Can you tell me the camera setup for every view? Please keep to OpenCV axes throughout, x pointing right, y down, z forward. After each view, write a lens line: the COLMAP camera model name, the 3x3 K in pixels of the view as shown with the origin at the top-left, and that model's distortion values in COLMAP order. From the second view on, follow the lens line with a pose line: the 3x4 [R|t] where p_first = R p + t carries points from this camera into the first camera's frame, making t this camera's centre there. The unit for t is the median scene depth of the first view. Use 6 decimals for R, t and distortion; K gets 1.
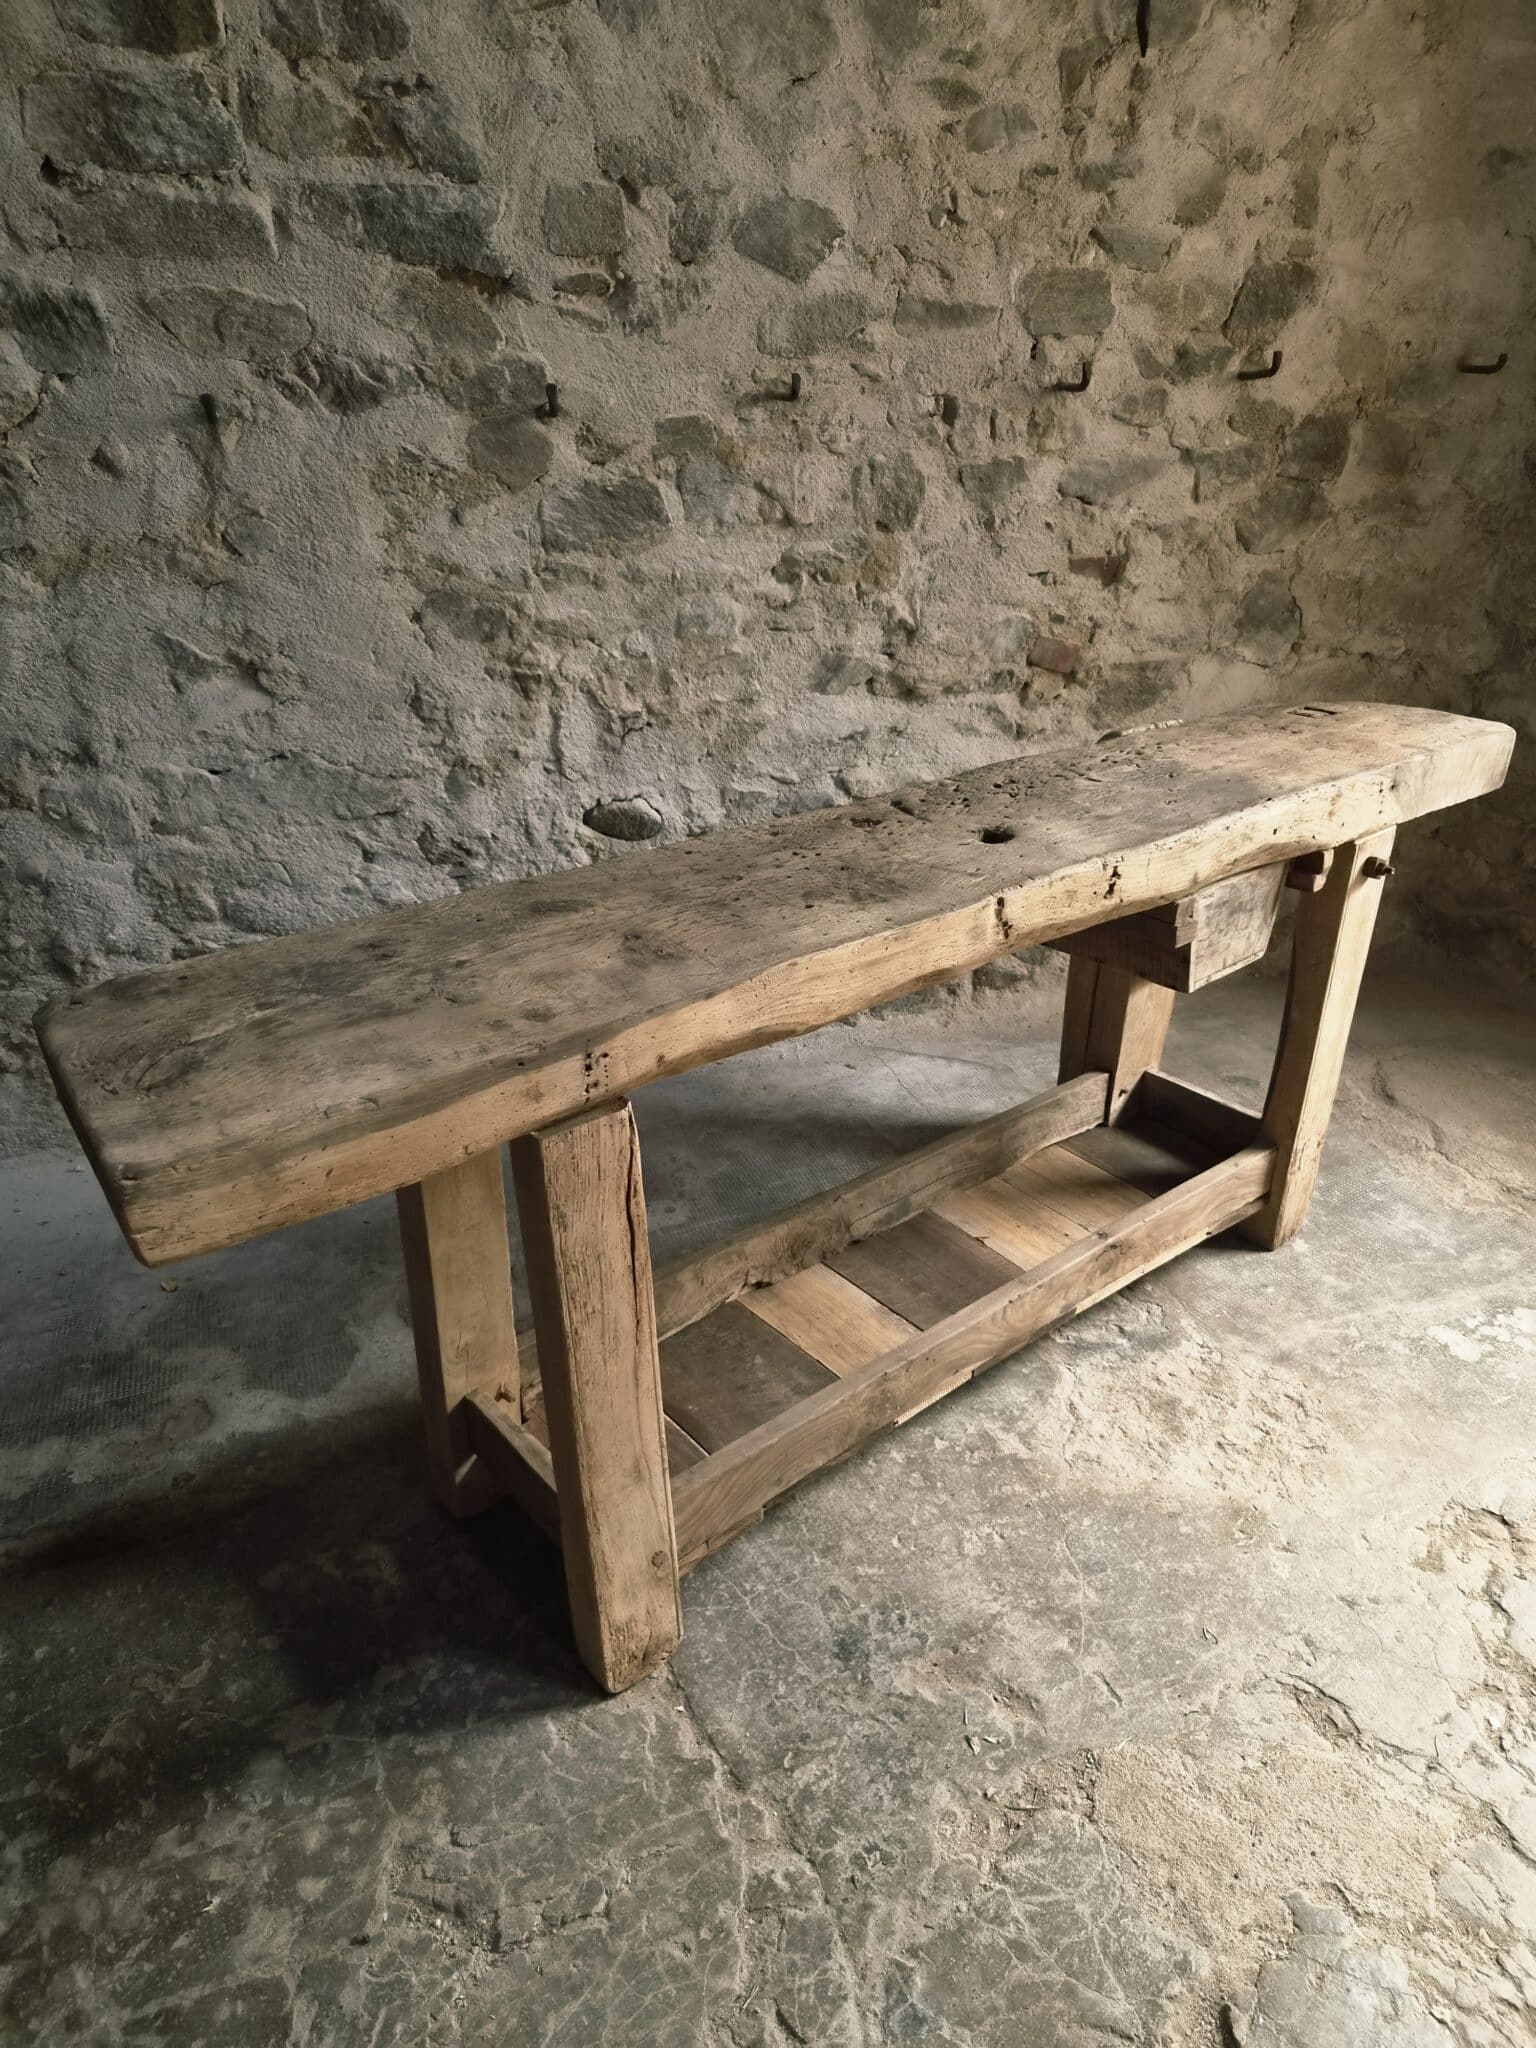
lens RADIAL K [[1380.9, 0, 767.1], [0, 1380.9, 1033.8], [0, 0, 1]] dist [0.066679, -0.051300]
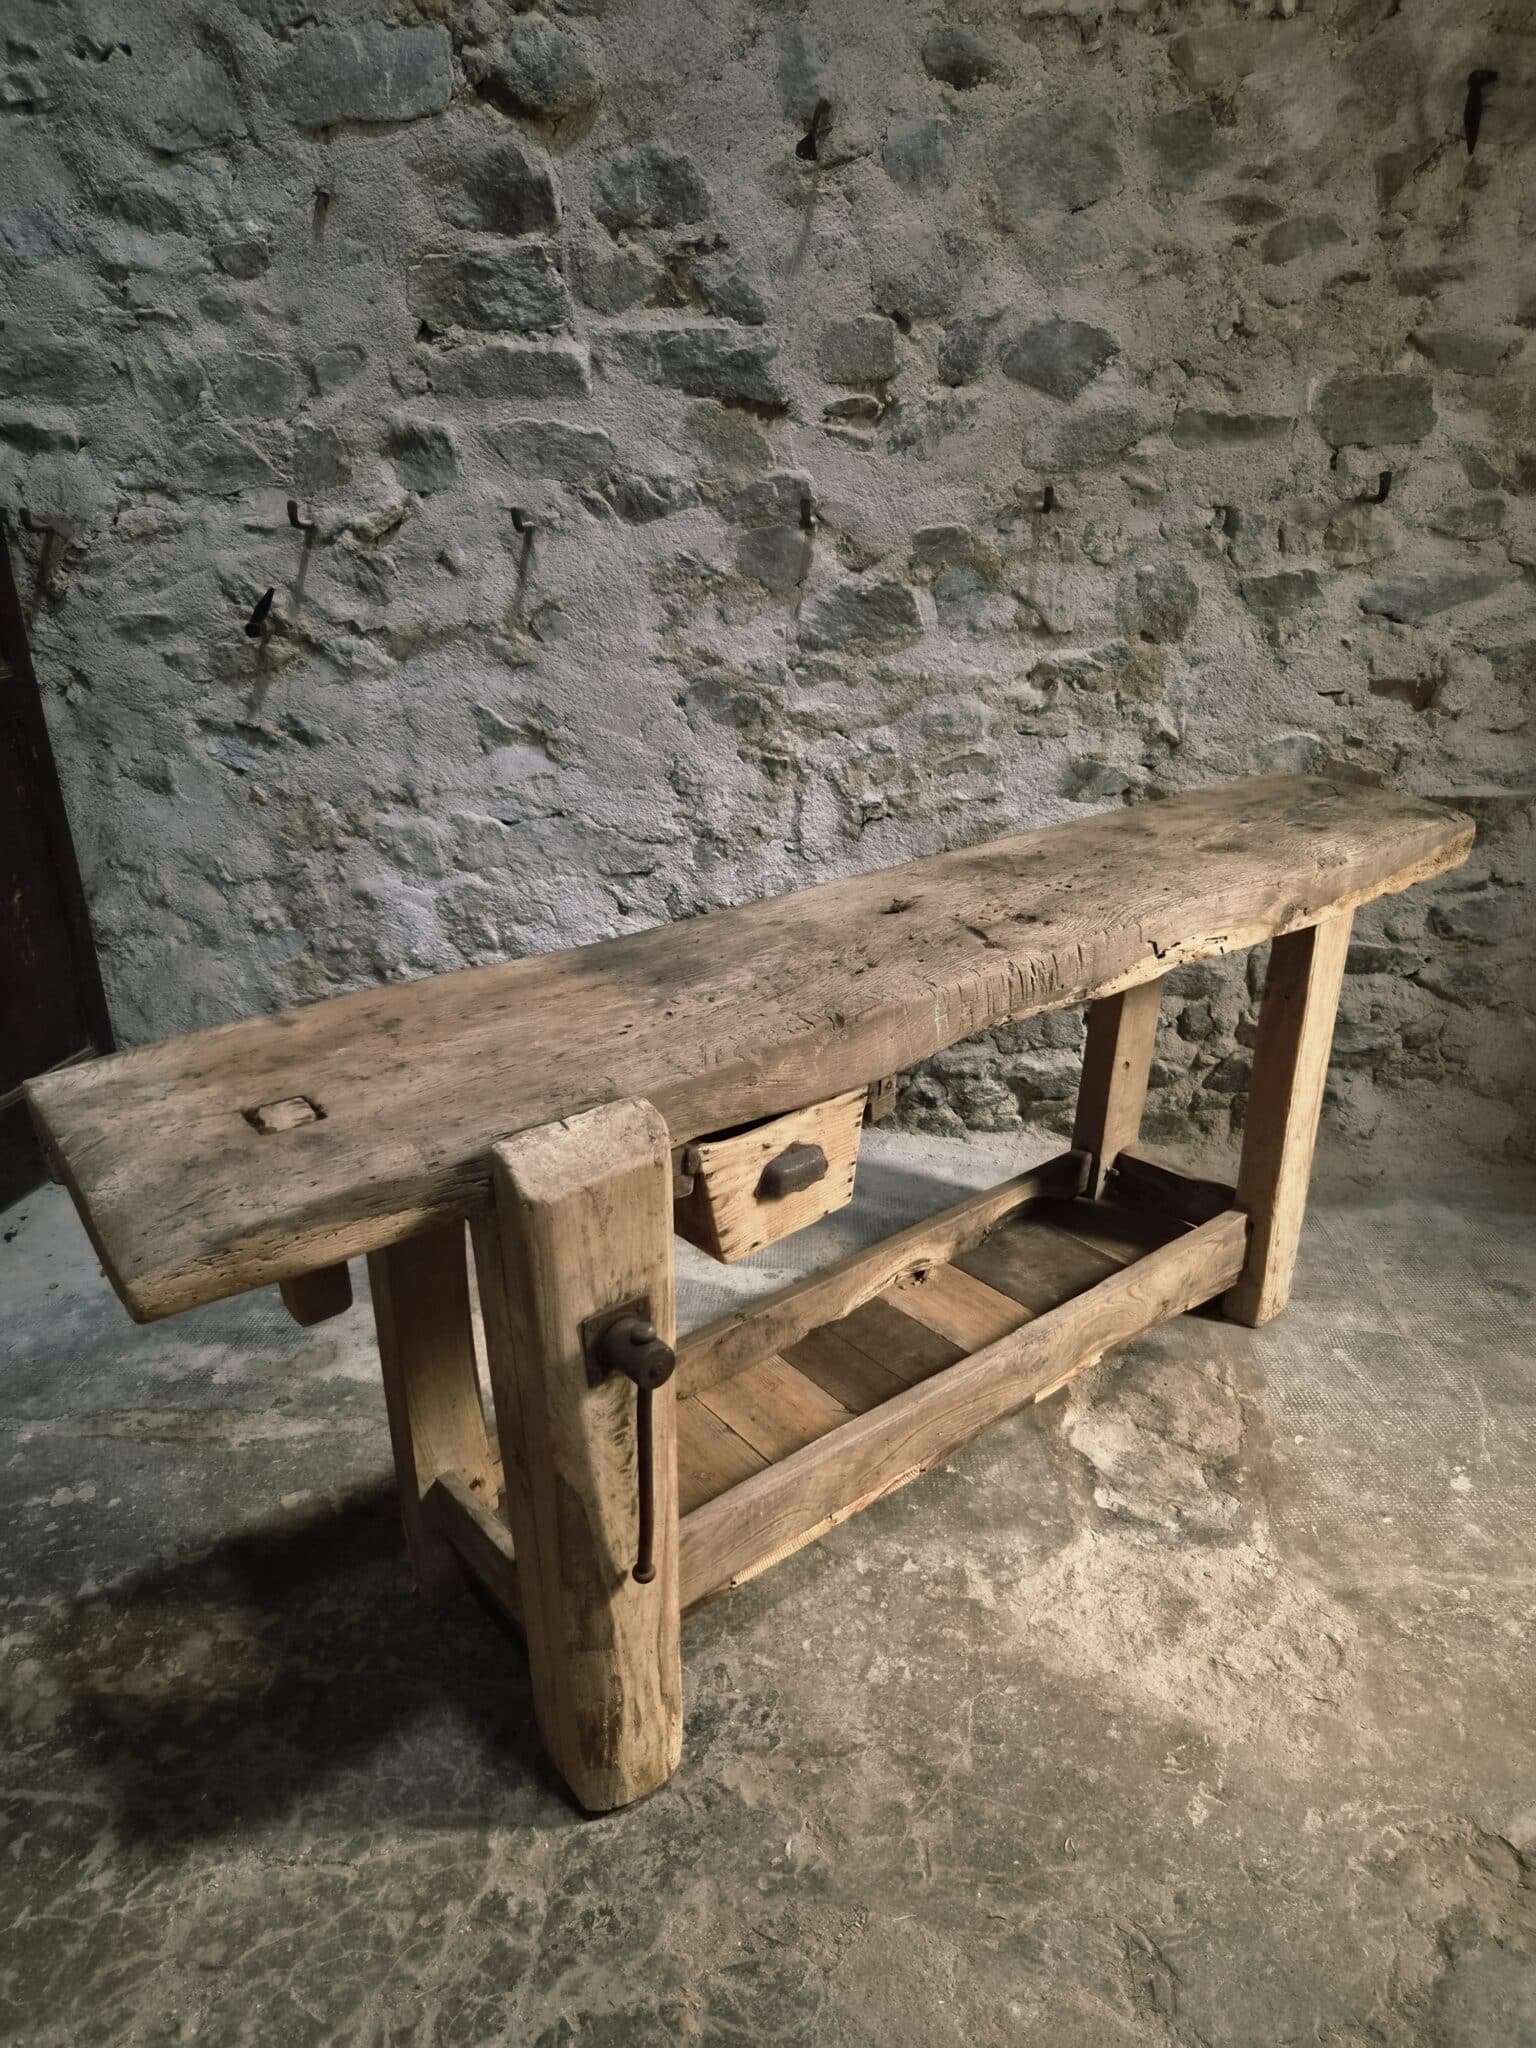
lens RADIAL K [[1384.1, 0, 773.0], [0, 1384.1, 1029.2], [0, 0, 1]] dist [0.066618, -0.053135]
pose [[0.910514, 0.146799, -0.386541, 0.275192], [-0.174748, 0.983881, -0.037973, -0.012306], [0.374735, 0.102123, 0.921490, 0.031019]]
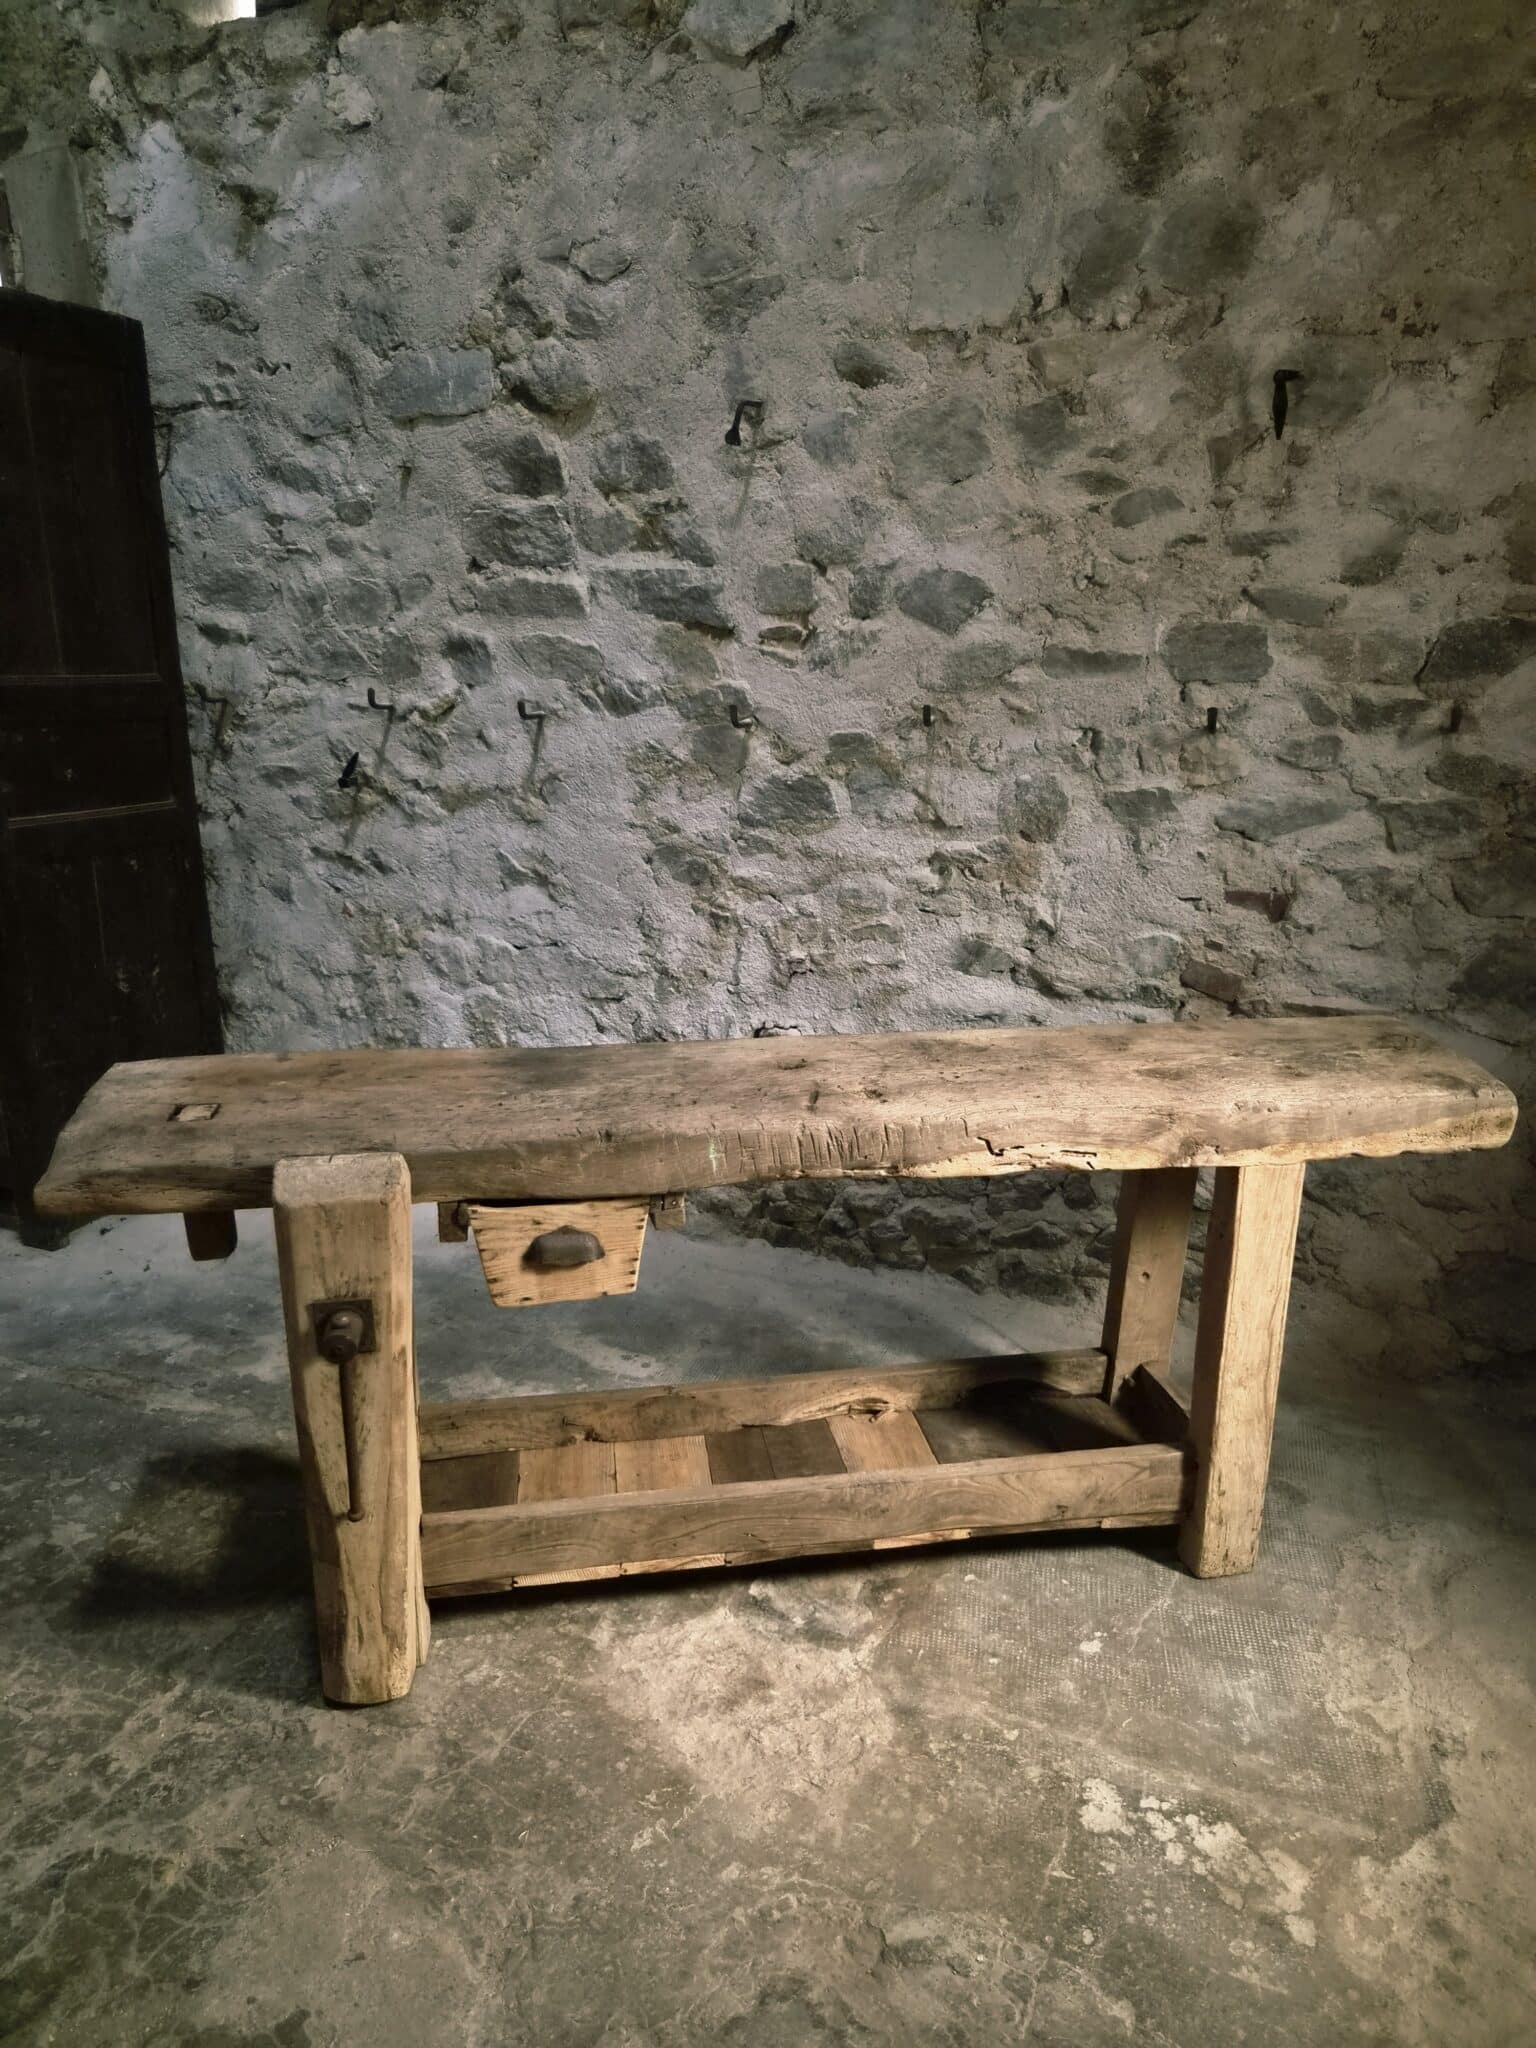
lens RADIAL K [[1384.2, 0, 766.6], [0, 1384.2, 1014.1], [0, 0, 1]] dist [0.067306, -0.054500]
pose [[0.751679, 0.194011, -0.630348, 0.672432], [-0.303951, 0.950111, -0.070027, -0.100027], [0.585314, 0.244233, 0.773148, 0.081965]]
